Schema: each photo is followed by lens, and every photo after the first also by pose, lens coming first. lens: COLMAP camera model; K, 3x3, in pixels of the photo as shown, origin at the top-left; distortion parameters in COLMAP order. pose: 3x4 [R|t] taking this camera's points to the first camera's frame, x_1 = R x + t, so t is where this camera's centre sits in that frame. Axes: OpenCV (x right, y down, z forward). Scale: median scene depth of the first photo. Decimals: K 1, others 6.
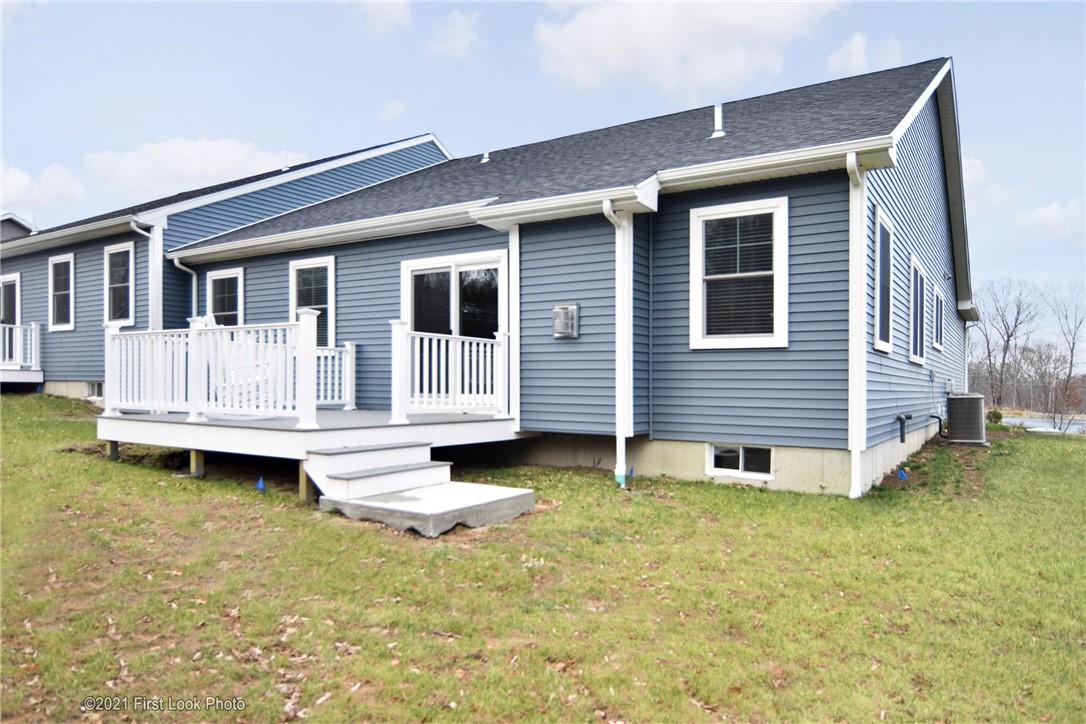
lens RADIAL K [[683.4, 0, 549.0], [0, 683.4, 388.1], [0, 0, 1]] dist [0.000435, 0.000269]
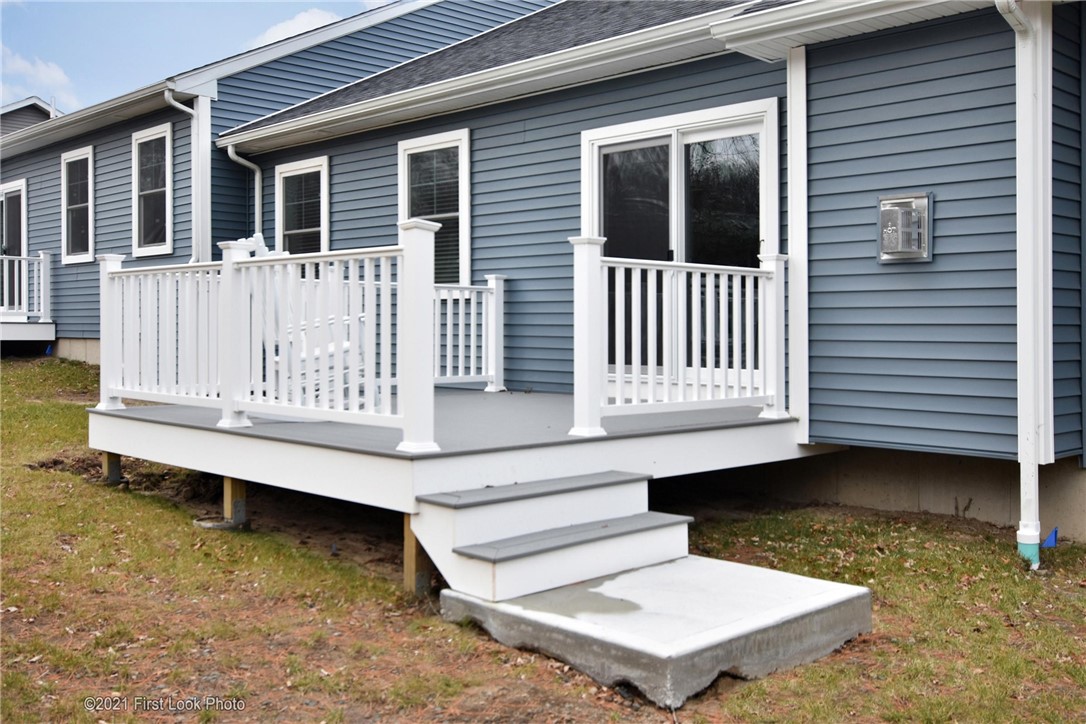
lens RADIAL K [[1082.1, 0, 543.0], [0, 1082.1, 362.0], [0, 0, 1]] dist [0.010230, 0.001941]
pose [[0.971855, 0.002924, -0.235560, -0.044024], [0.002040, 0.999781, 0.020824, -0.016185], [0.235570, -0.020718, 0.971637, 0.145300]]
